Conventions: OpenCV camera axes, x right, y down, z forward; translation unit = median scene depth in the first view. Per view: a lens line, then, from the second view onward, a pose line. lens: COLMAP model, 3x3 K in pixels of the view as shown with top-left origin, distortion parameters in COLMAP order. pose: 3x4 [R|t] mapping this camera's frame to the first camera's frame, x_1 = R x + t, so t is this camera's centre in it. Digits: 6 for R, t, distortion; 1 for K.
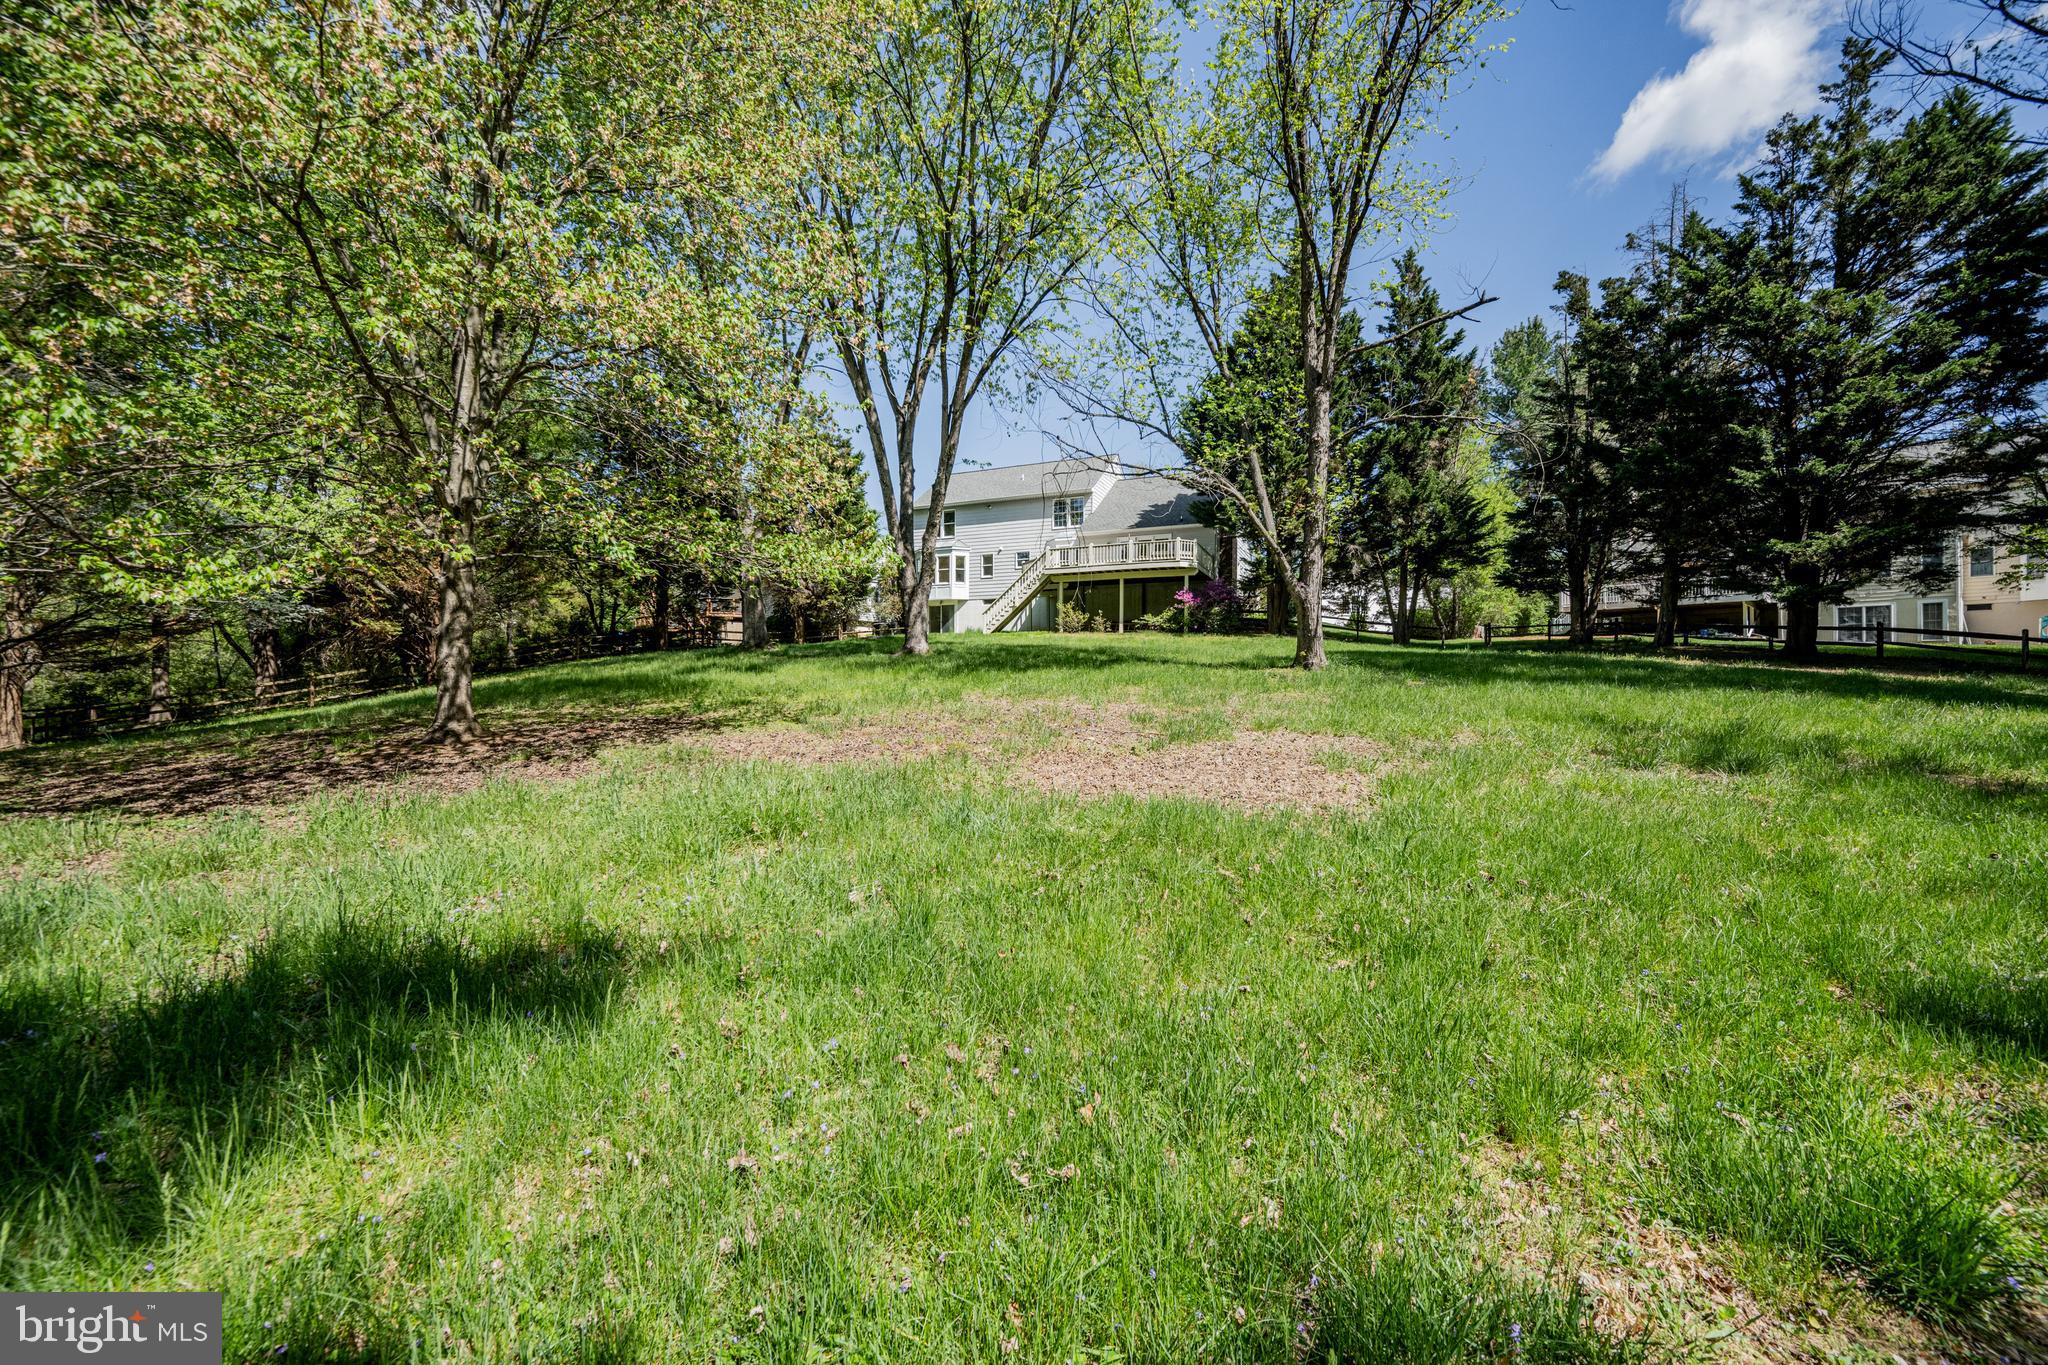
lens RADIAL K [[820.0, 0, 1022.5], [0, 820.0, 683.7], [0, 0, 1]] dist [0.001155, -0.000306]
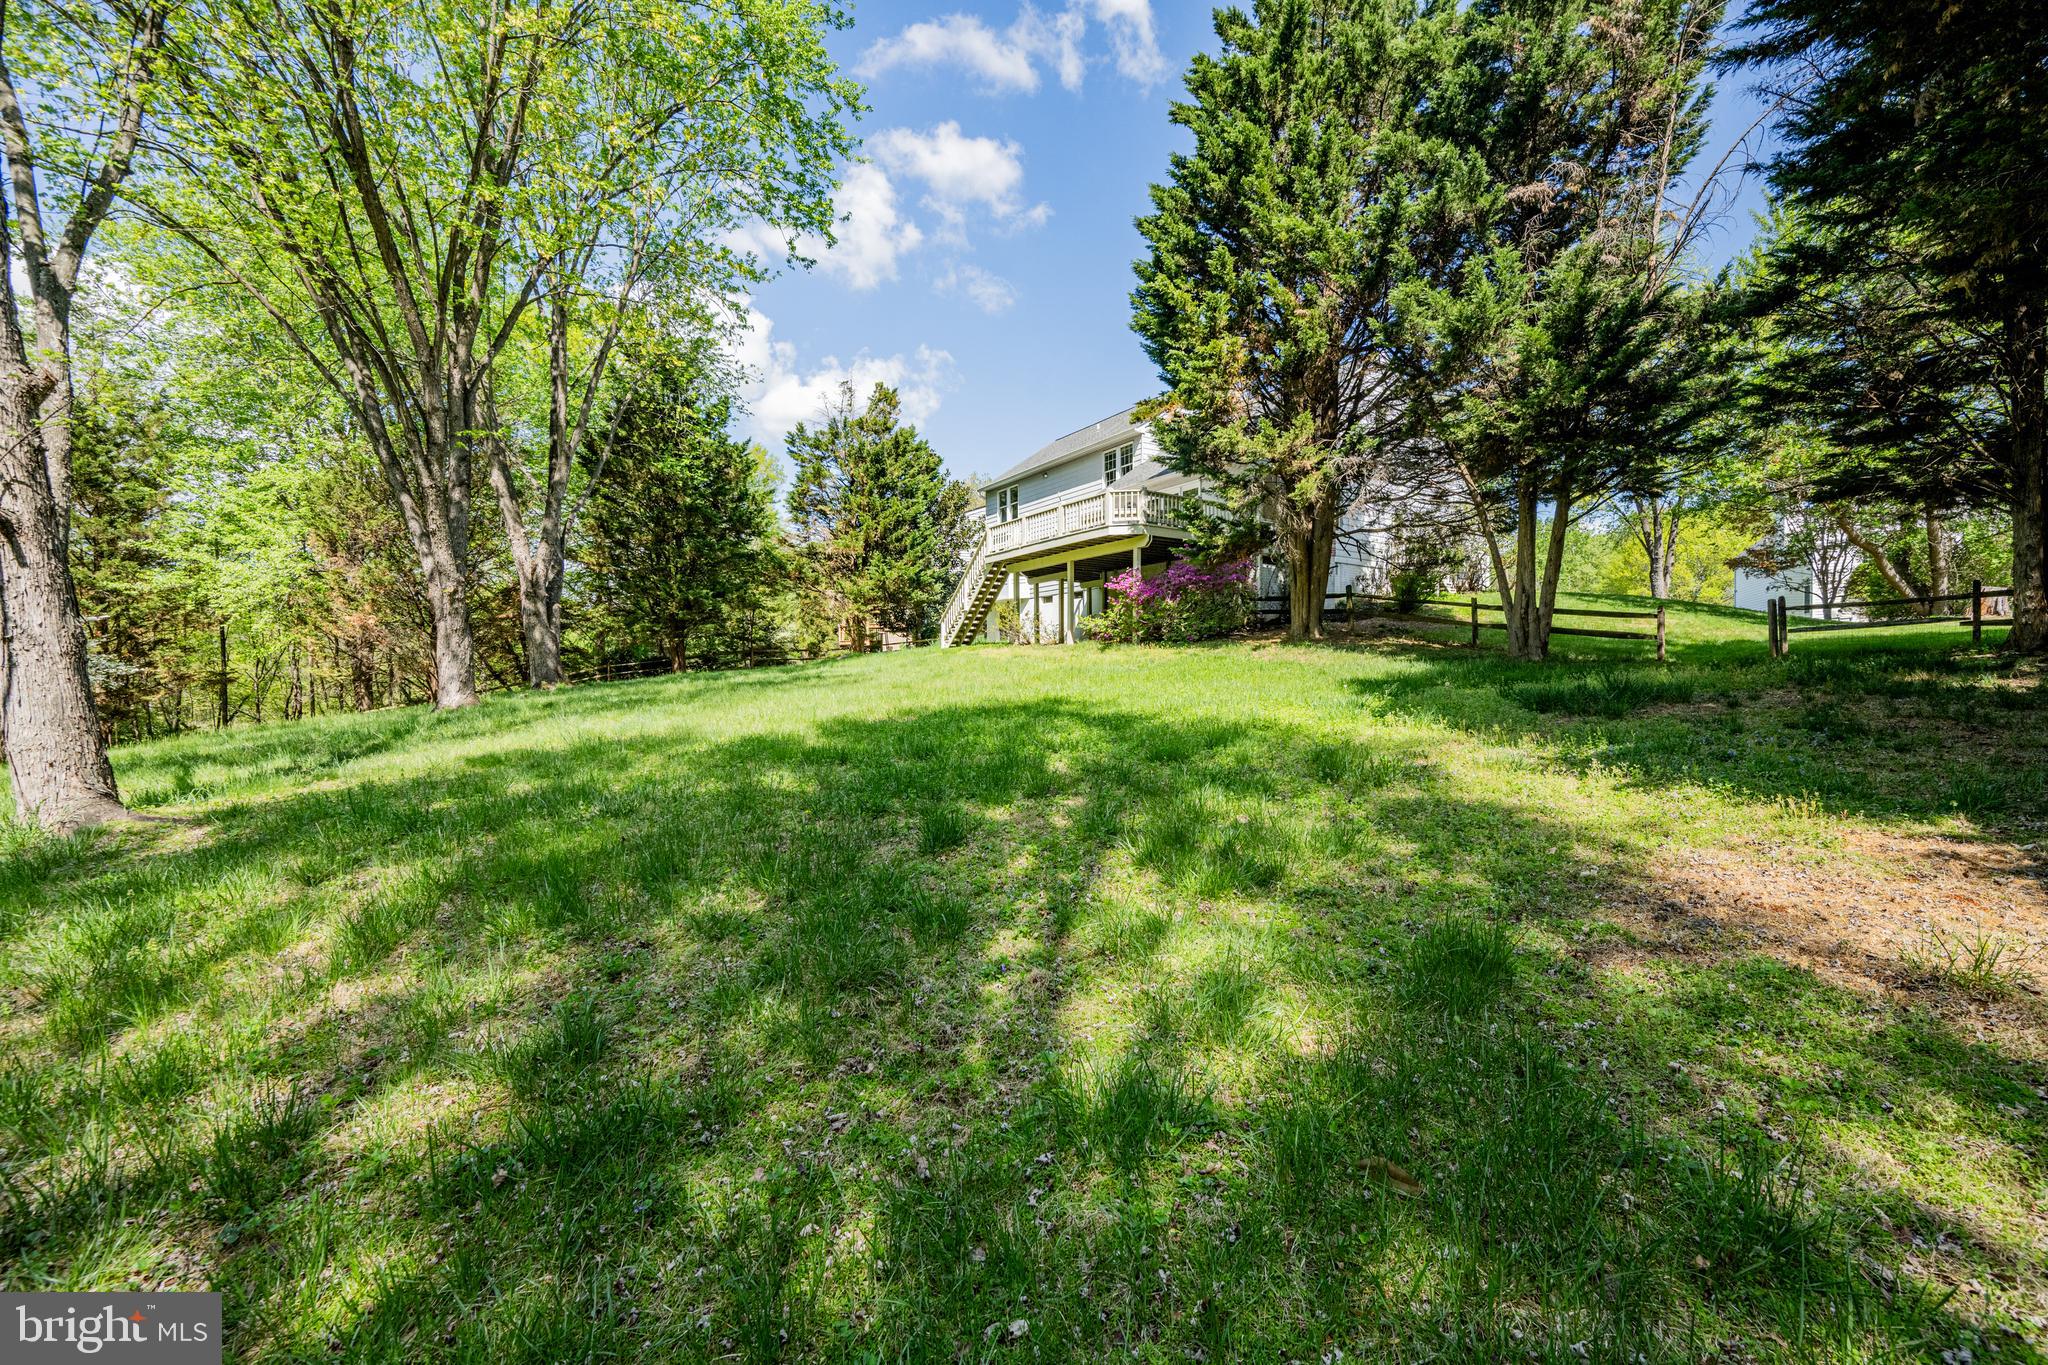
lens RADIAL K [[820.0, 0, 1019.8], [0, 820.0, 684.0], [0, 0, 1]] dist [0.001155, -0.000306]
pose [[0.837756, -0.006555, -0.546005, 0.400465], [0.015317, 0.999817, 0.011498, -0.035205], [0.545830, -0.017995, 0.837703, 0.392151]]
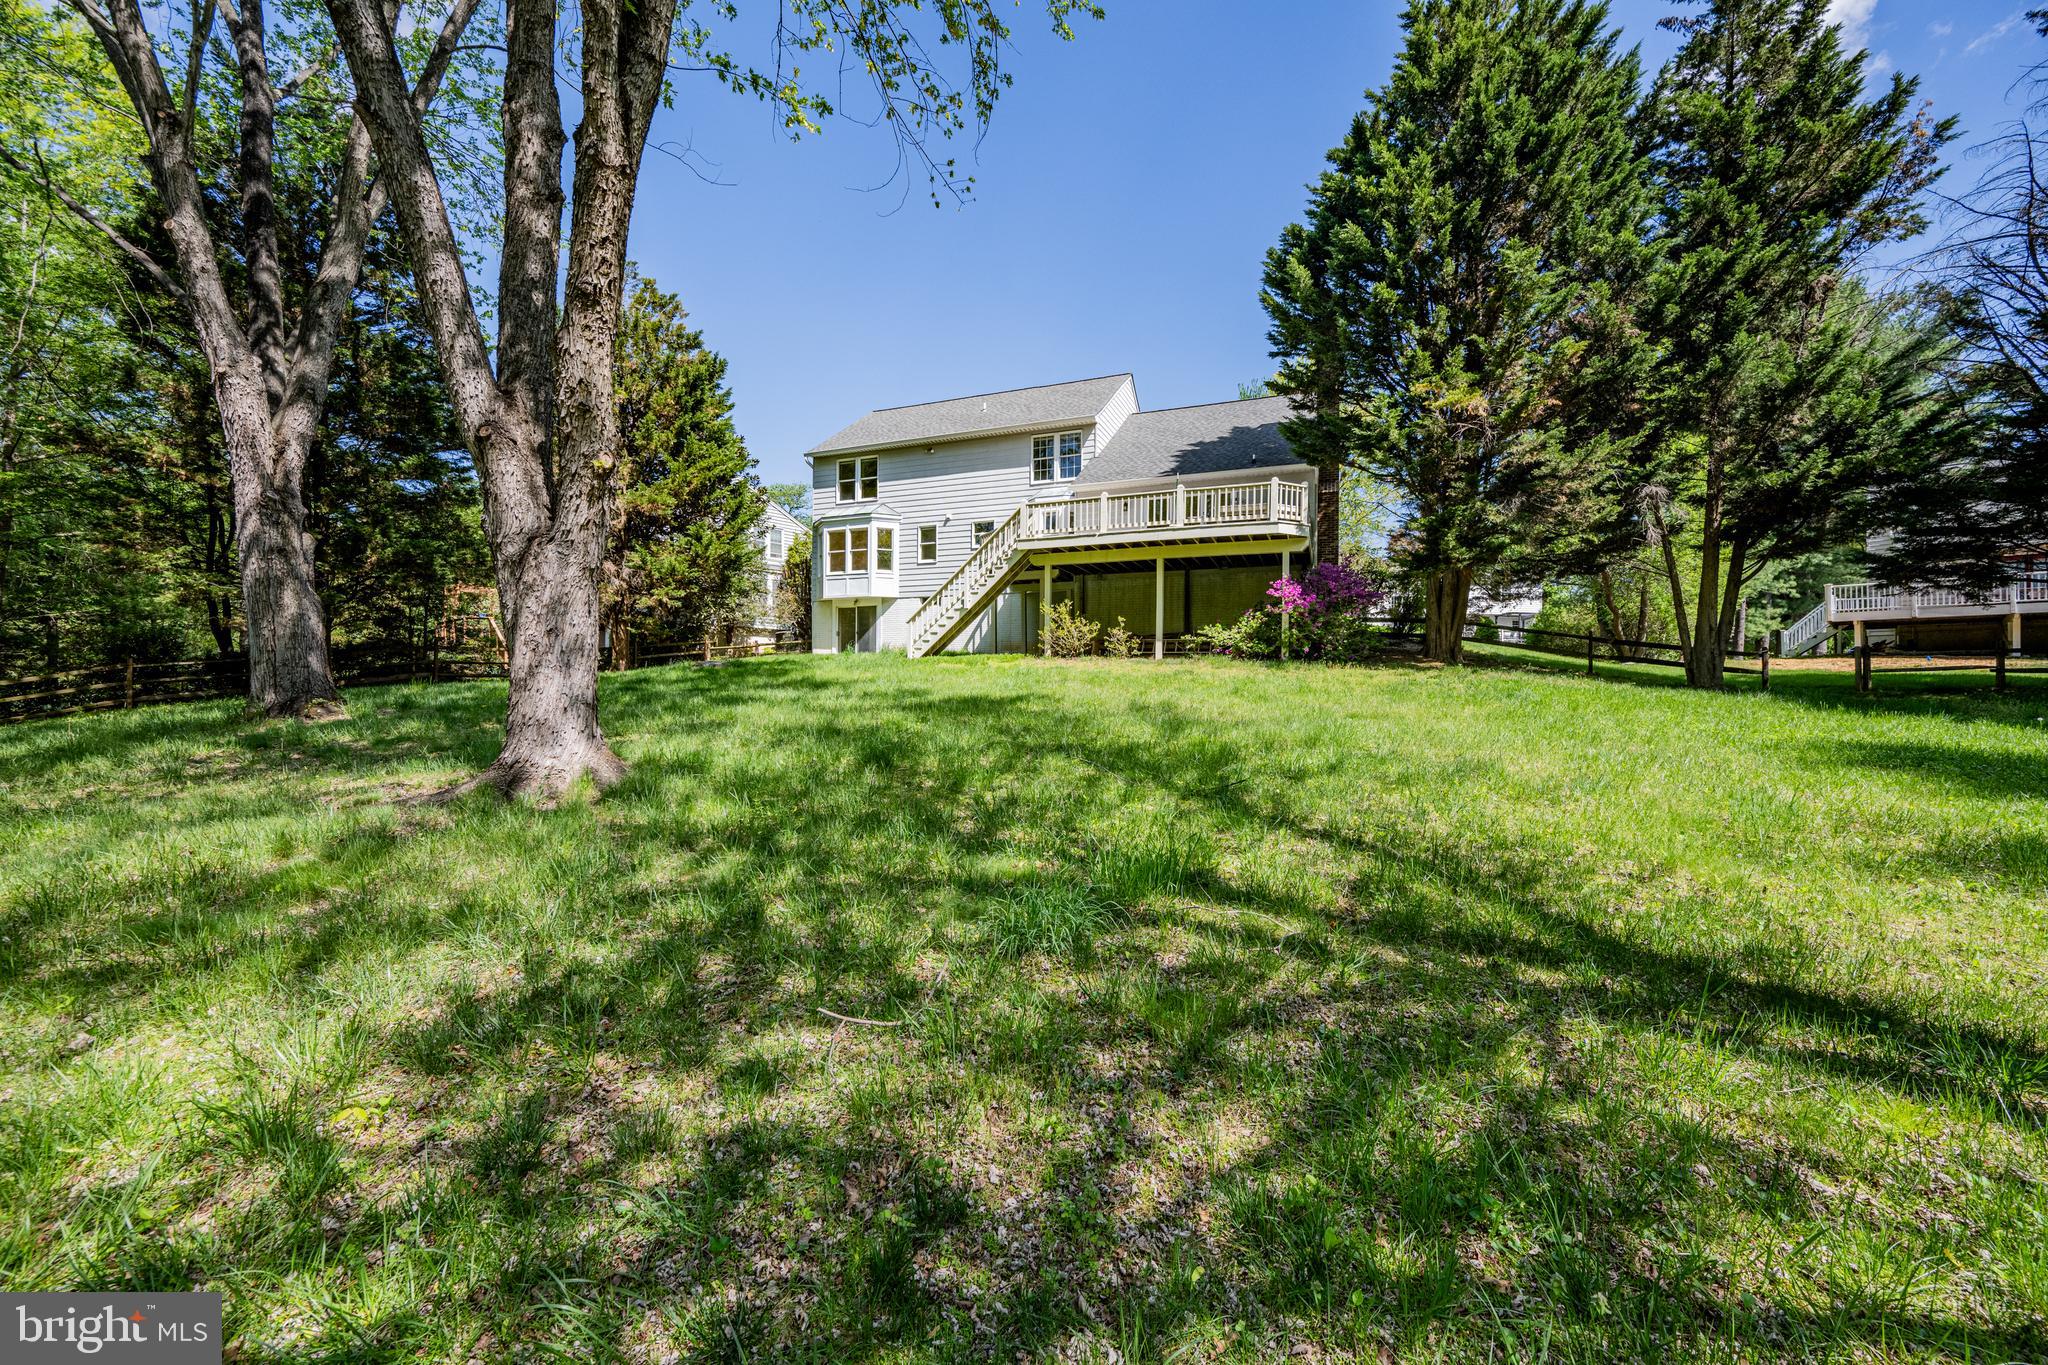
lens RADIAL K [[820.0, 0, 1011.8], [0, 820.0, 672.7], [0, 0, 1]] dist [0.001155, -0.000306]
pose [[0.999807, 0.002054, 0.019519, 0.011336], [-0.001770, 0.999892, -0.014568, -0.040514], [-0.019547, 0.014531, 0.999703, 0.418832]]
